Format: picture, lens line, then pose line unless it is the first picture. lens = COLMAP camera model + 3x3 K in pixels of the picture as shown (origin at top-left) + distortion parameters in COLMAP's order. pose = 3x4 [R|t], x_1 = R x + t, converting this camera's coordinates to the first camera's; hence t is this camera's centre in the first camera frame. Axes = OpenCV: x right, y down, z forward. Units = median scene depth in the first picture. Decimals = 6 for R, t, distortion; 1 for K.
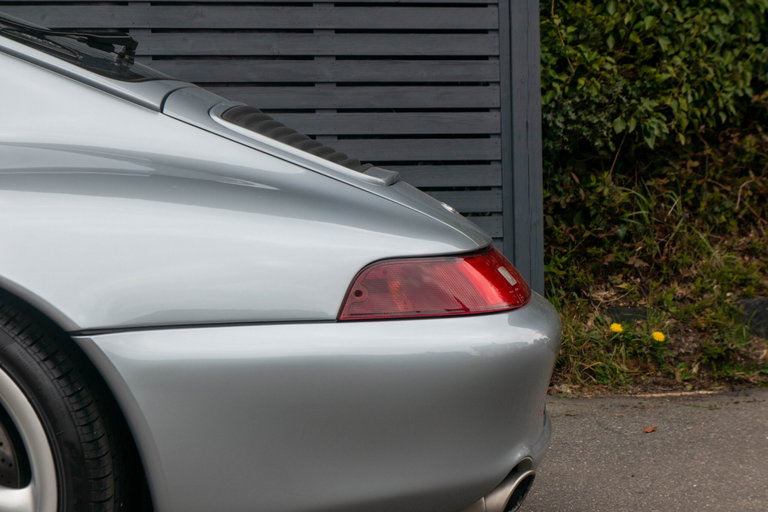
lens RADIAL K [[1693.6, 0, 384.0], [0, 1693.6, 256.0], [0, 0, 1]] dist [0.066986, -2.388062]
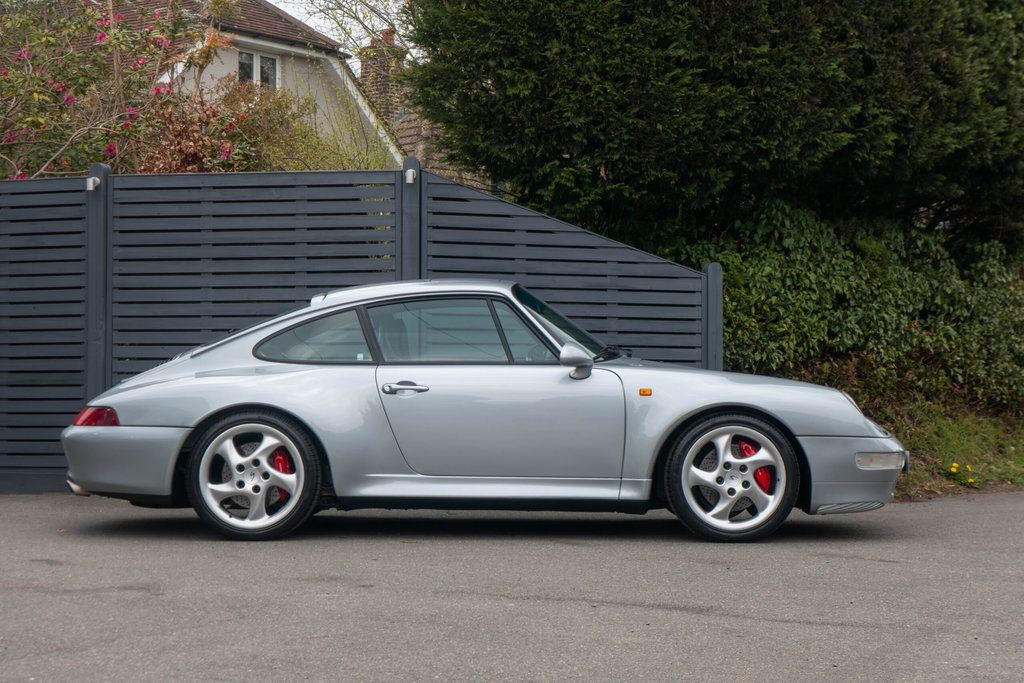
lens RADIAL K [[2054.7, 0, 511.8], [0, 2054.7, 319.3], [0, 0, 1]] dist [0.076645, -1.321185]
pose [[0.993870, 0.027678, 0.107032, -0.352642], [-0.019467, 0.996840, -0.077011, 0.056555], [-0.108825, 0.074455, 0.991269, -1.132470]]
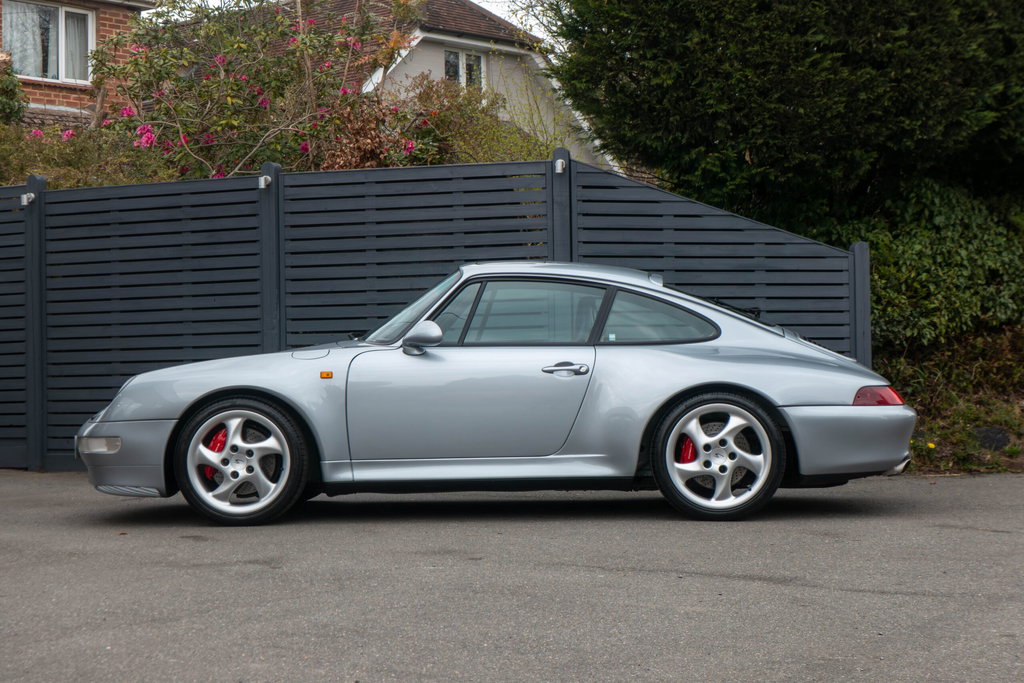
lens RADIAL K [[1976.4, 0, 512.3], [0, 1976.4, 325.6], [0, 0, 1]] dist [0.120331, -1.925975]
pose [[0.999880, 0.006973, -0.013850, -0.259535], [-0.007838, 0.997953, -0.063462, 0.054877], [0.013379, 0.063563, 0.997888, -1.143407]]
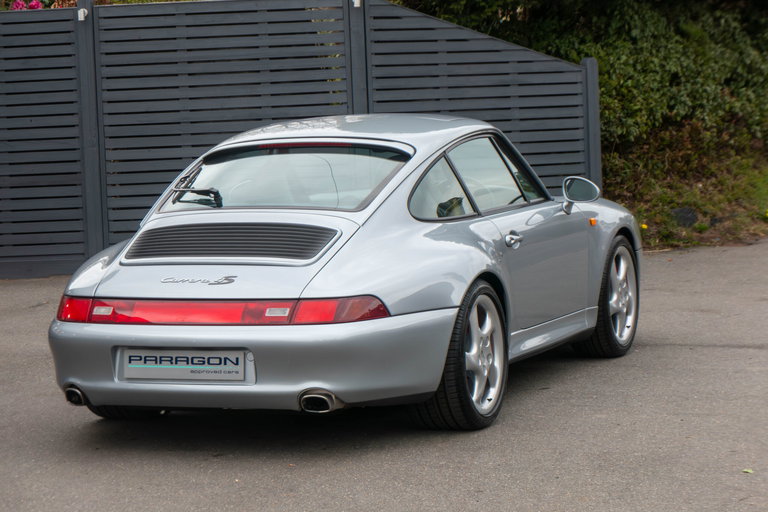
lens RADIAL K [[2461.9, 0, 340.6], [0, 2461.9, 256.3], [0, 0, 1]] dist [0.097028, -5.184582]
pose [[0.966378, -0.036654, 0.254499, -1.007406], [0.029747, 0.999079, 0.030937, -0.024559], [-0.255398, -0.022327, 0.966578, -1.949797]]
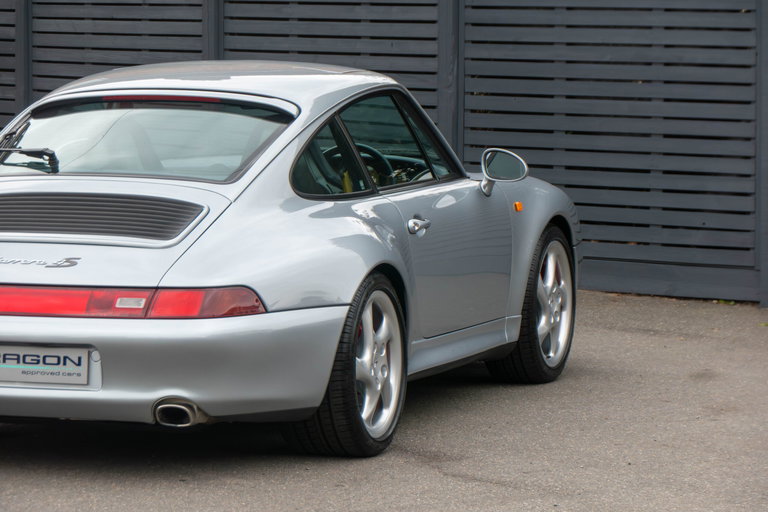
lens RADIAL K [[4050.0, 0, 384.0], [0, 4050.0, 256.0], [0, 0, 1]] dist [-0.081081, 1.358180]
pose [[0.948117, -0.006391, 0.317859, -1.198931], [-0.003318, 0.999545, 0.029996, -0.030248], [-0.317906, -0.029494, 0.947663, -2.481594]]
